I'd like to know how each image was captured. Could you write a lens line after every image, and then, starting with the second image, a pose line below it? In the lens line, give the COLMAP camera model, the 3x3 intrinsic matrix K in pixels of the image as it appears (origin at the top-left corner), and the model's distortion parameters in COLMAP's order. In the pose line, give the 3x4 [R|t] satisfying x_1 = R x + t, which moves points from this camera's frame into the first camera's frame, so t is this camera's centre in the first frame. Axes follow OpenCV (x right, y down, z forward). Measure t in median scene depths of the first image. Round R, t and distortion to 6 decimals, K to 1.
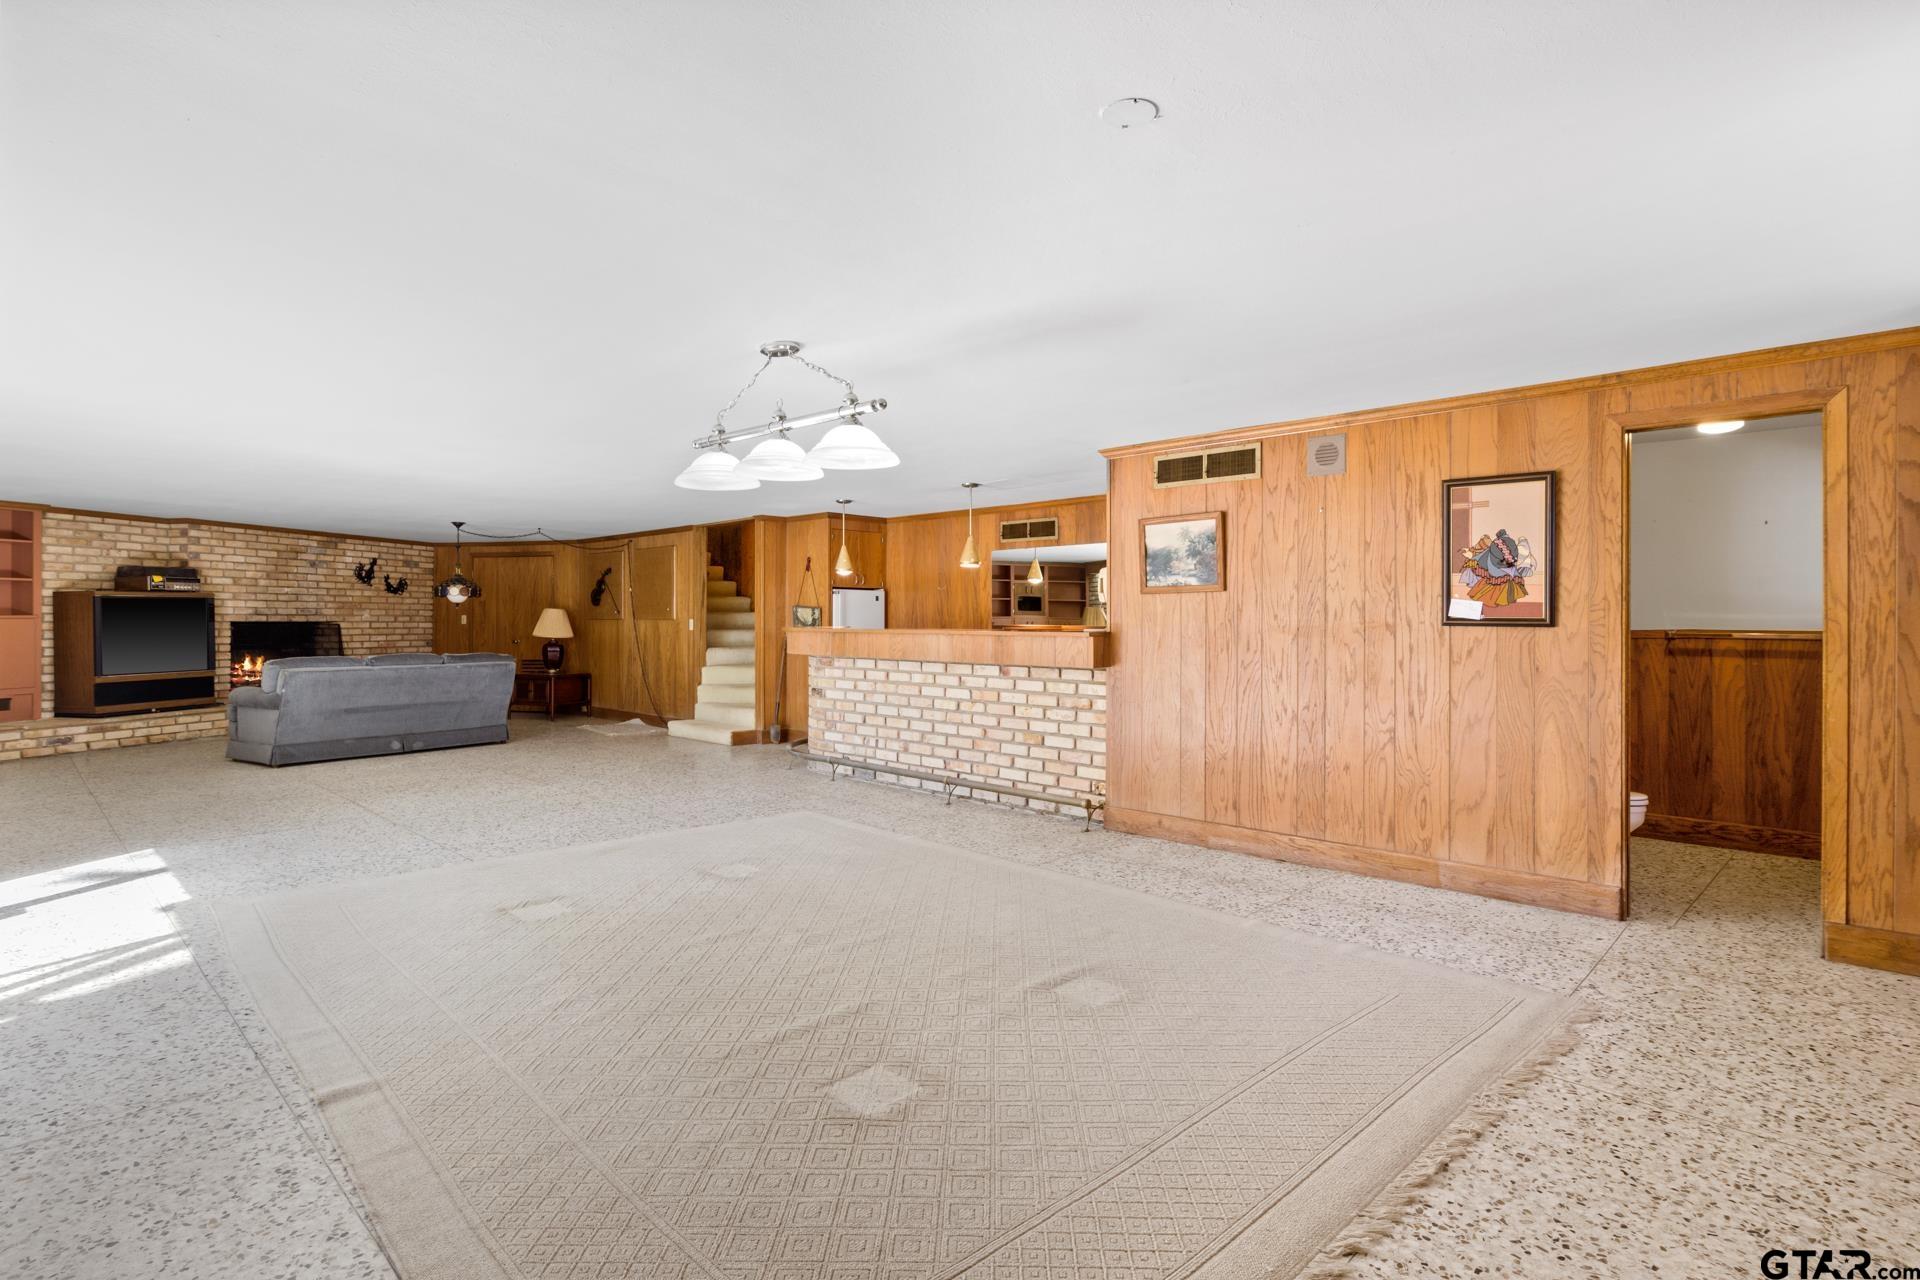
lens RADIAL K [[986.6, 0, 958.1], [0, 986.6, 618.4], [0, 0, 1]] dist [-0.000977, -0.000049]
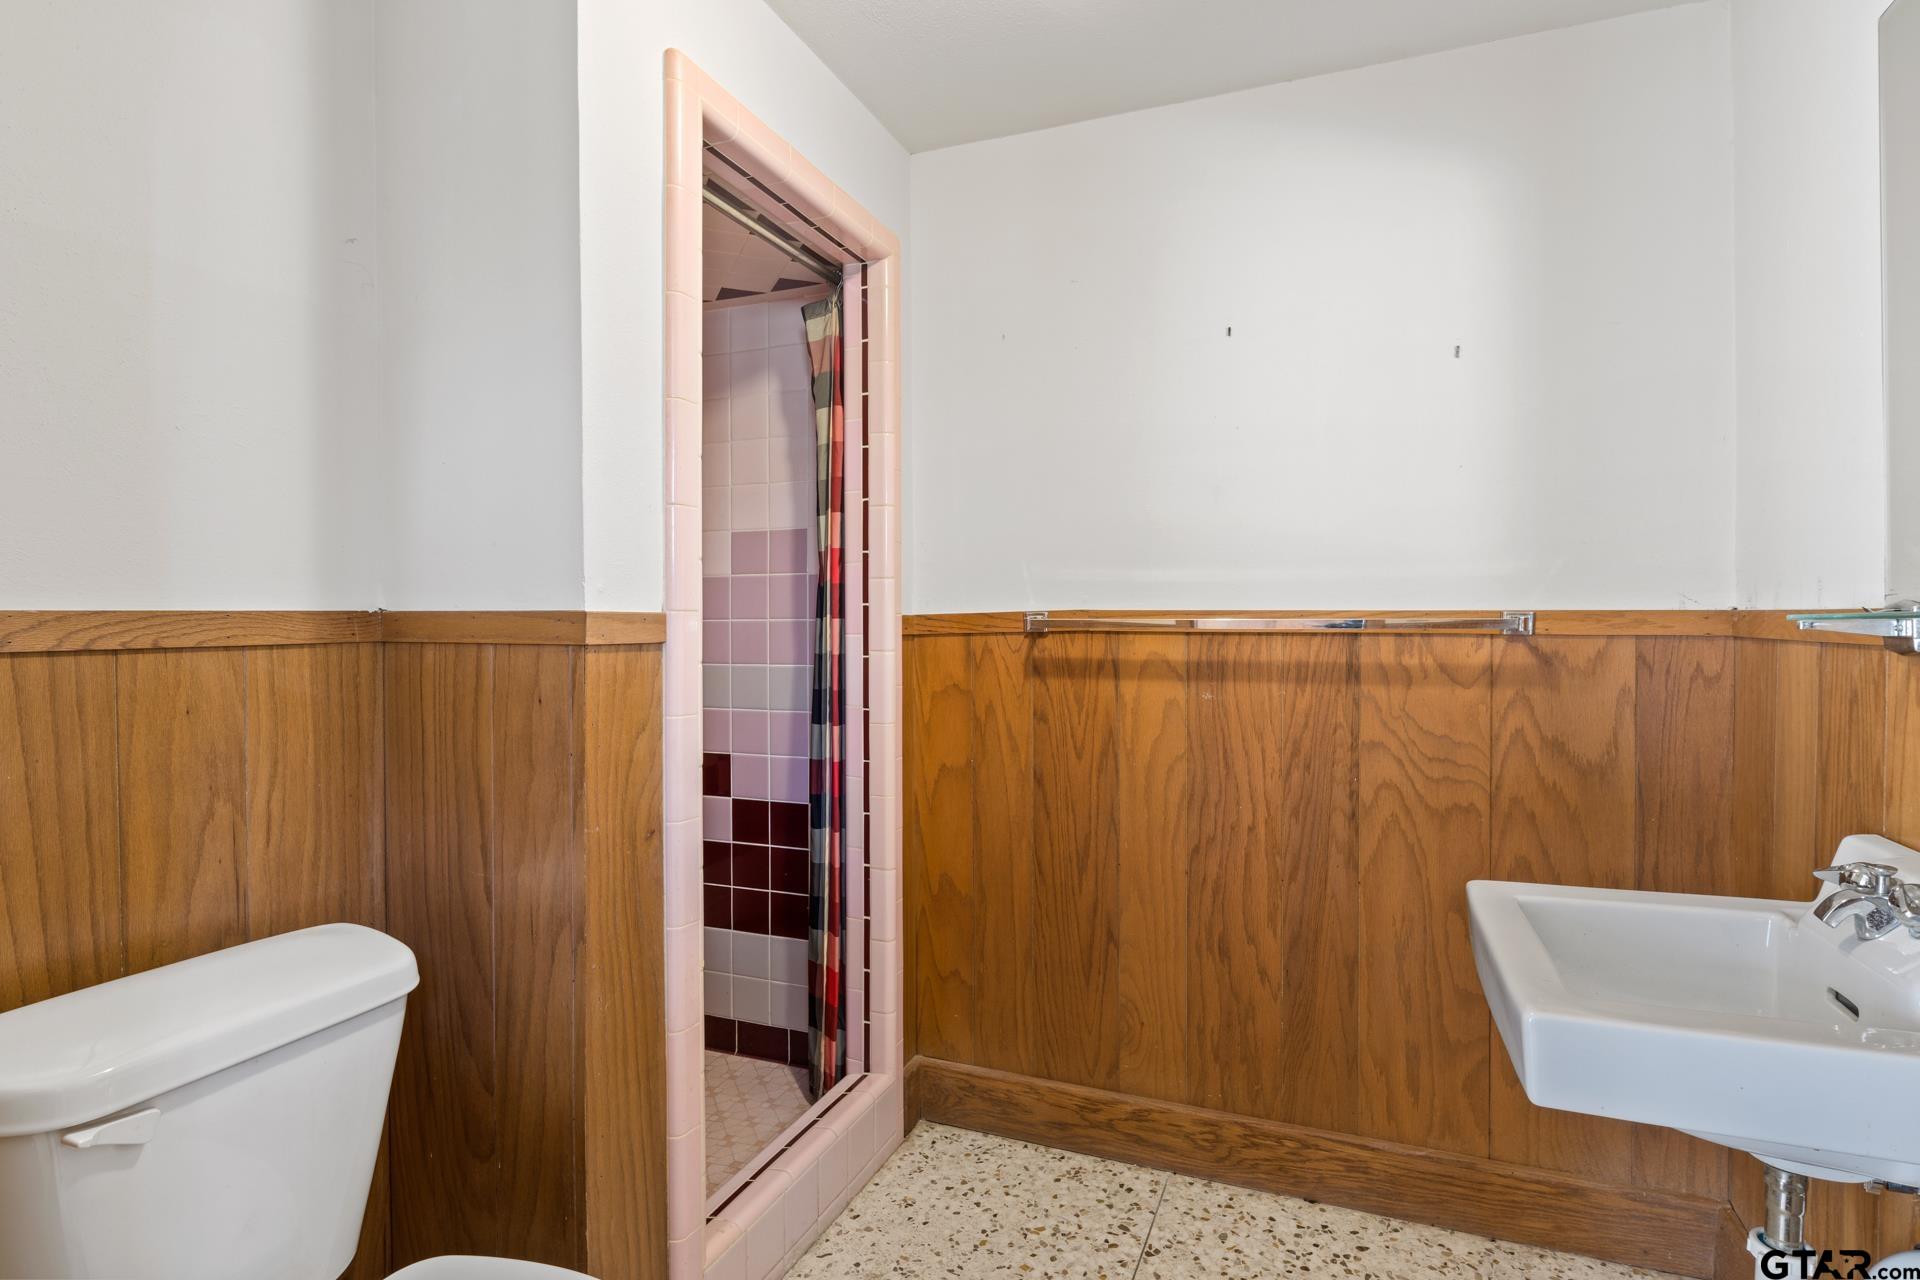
lens RADIAL K [[986.6, 0, 958.1], [0, 986.6, 618.4], [0, 0, 1]] dist [-0.000977, -0.000049]
pose [[0.912317, -0.000115, 0.409484, 0.550803], [-0.000165, 1.000000, 0.000650, 0.014465], [-0.409484, -0.000661, 0.912317, 0.674218]]
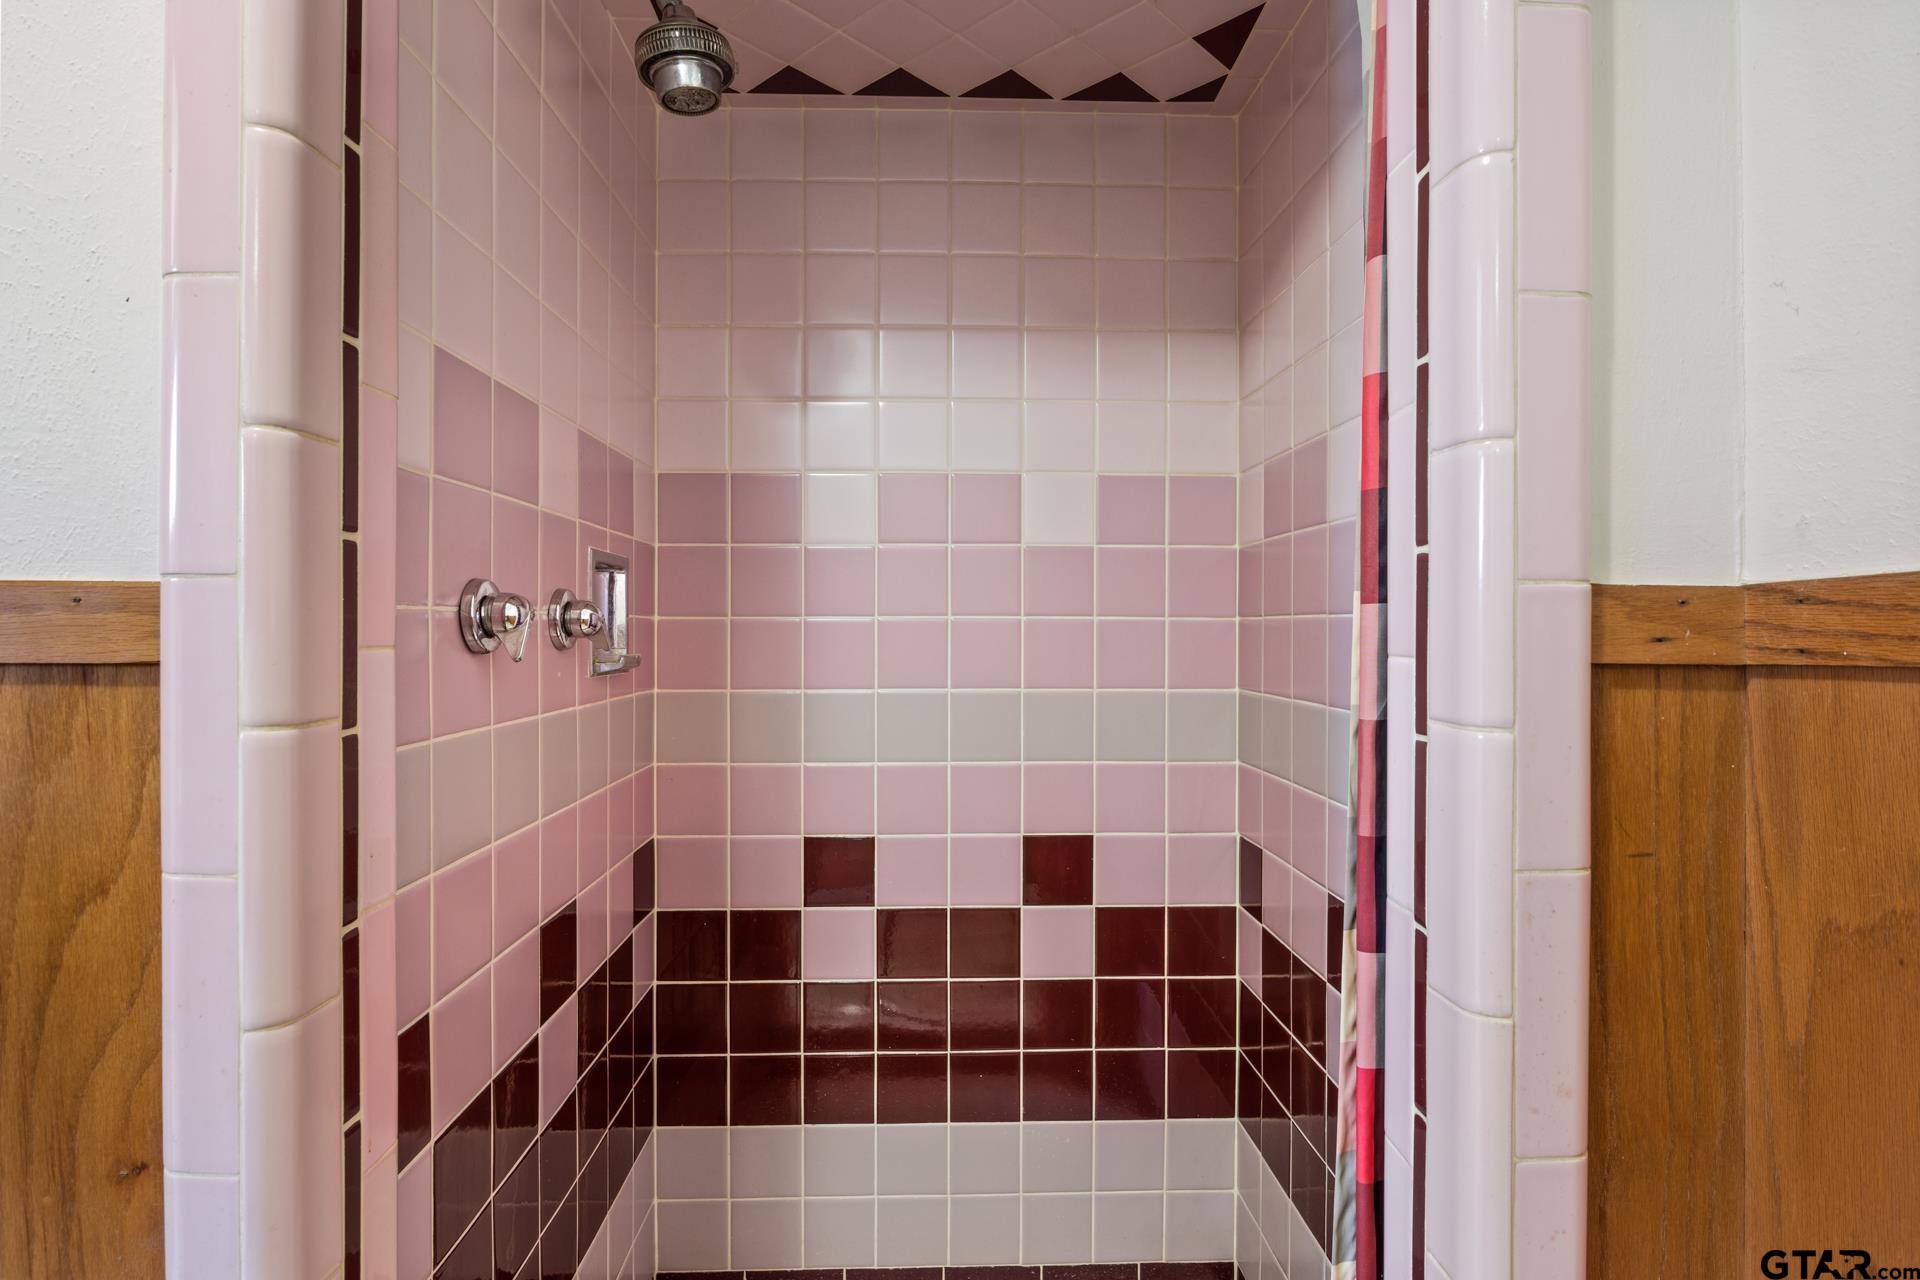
lens RADIAL K [[986.6, 0, 958.1], [0, 986.6, 618.4], [0, 0, 1]] dist [-0.000977, -0.000049]
pose [[0.740086, -0.000920, -0.672511, 0.720649], [0.000768, 1.000000, -0.000523, 0.016870], [0.672512, -0.000130, 0.740087, 0.944427]]
